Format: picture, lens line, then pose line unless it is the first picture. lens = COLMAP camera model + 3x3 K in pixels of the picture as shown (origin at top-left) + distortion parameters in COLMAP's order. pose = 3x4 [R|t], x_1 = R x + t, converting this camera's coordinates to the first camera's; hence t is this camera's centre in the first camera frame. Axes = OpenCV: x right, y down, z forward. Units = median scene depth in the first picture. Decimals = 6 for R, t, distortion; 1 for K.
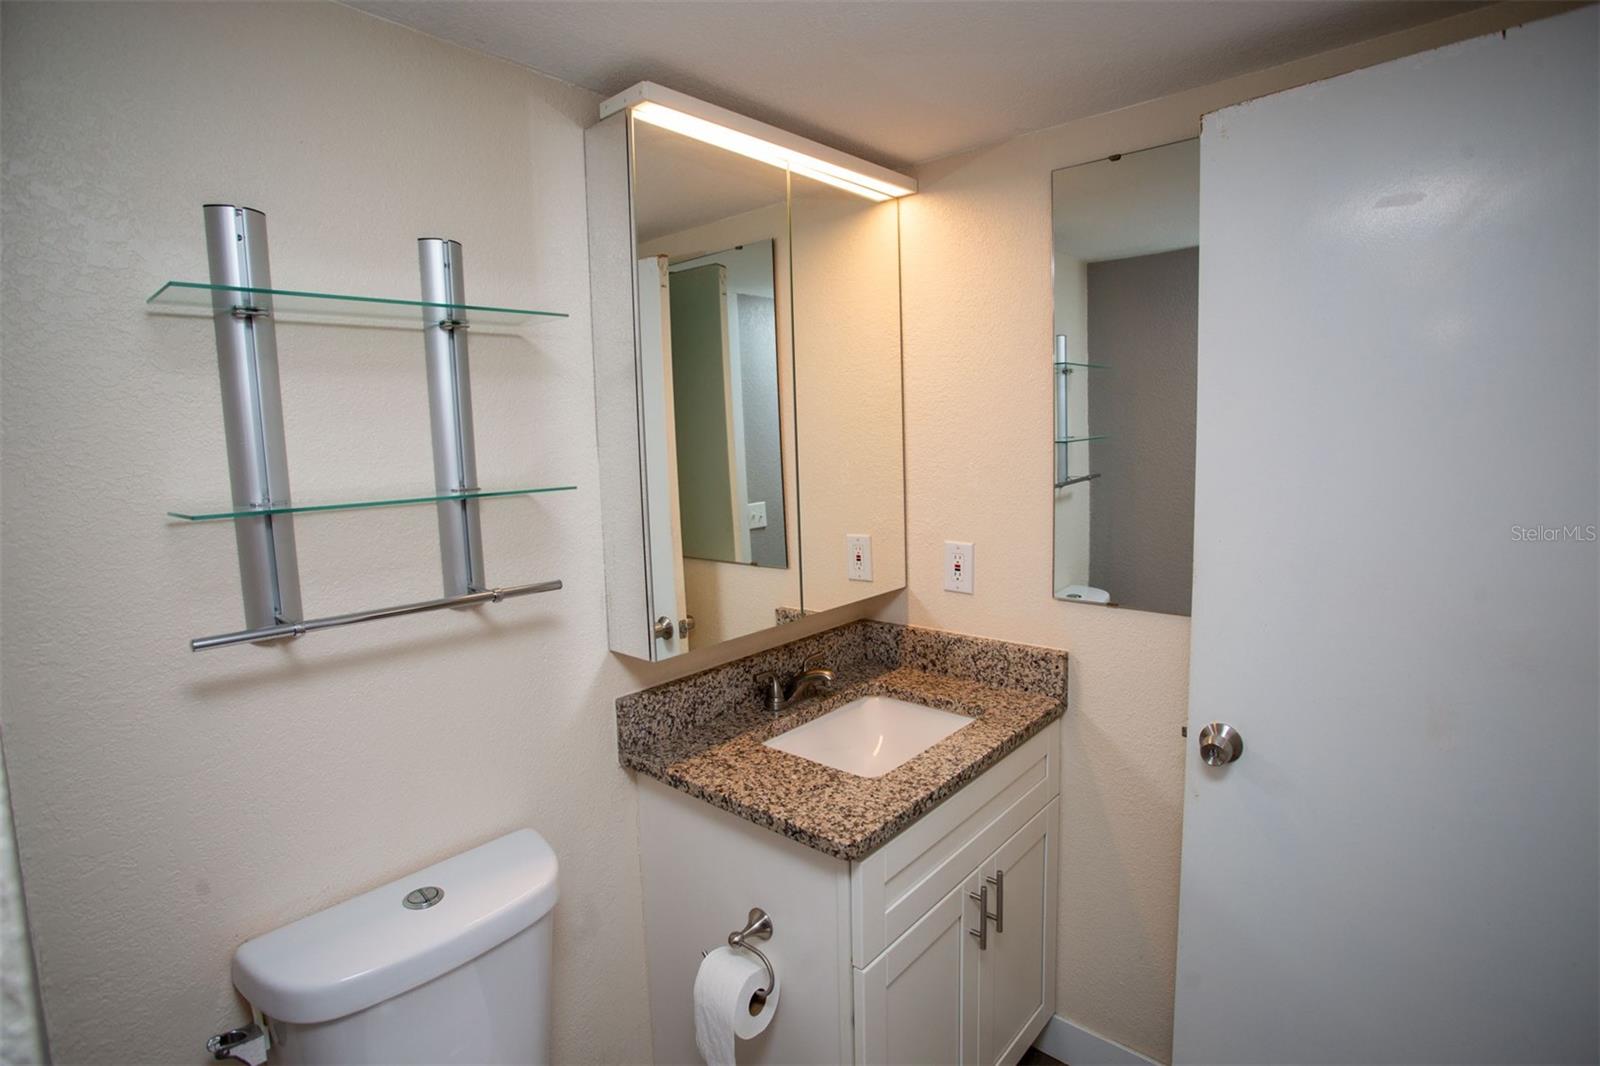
lens RADIAL K [[799.5, 0, 792.8], [0, 799.5, 514.9], [0, 0, 1]] dist [-0.079092, 0.037927]
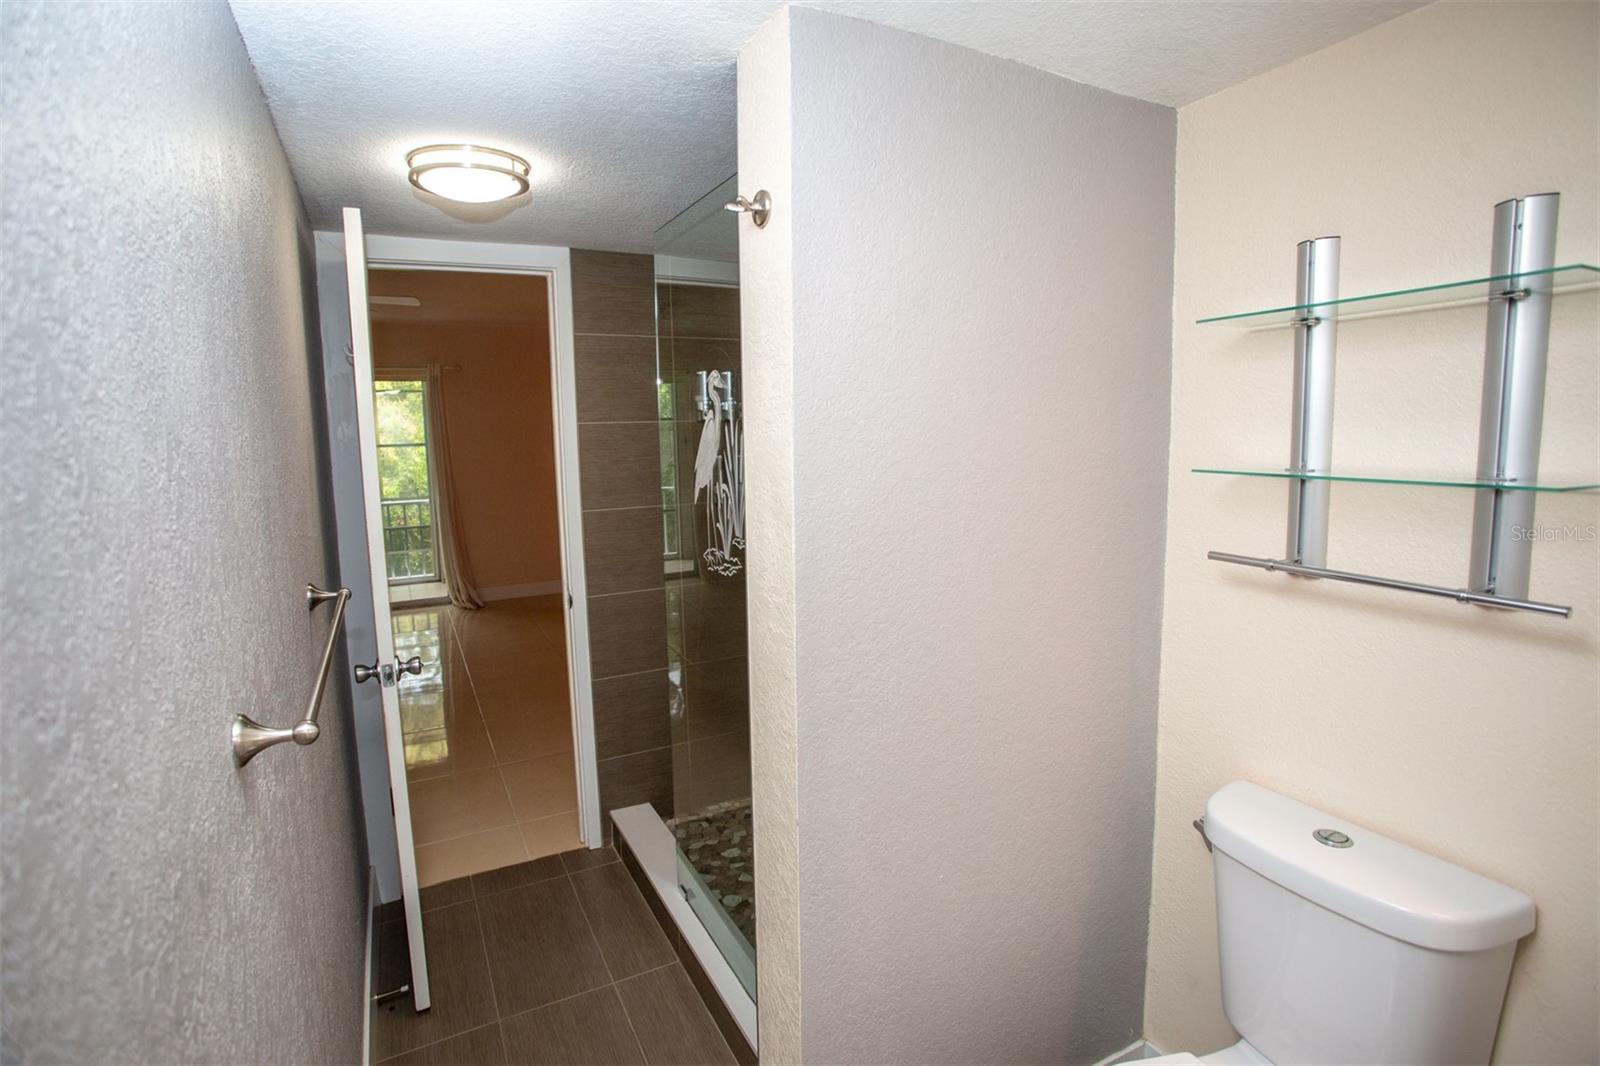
lens RADIAL K [[779.2, 0, 795.1], [0, 779.2, 513.8], [0, 0, 1]] dist [-0.077806, 0.033887]
pose [[-0.363428, 0.131354, -0.922316, 0.683866], [-0.079700, 0.981997, 0.171258, -0.076771], [0.928207, 0.135749, -0.346416, 0.562295]]
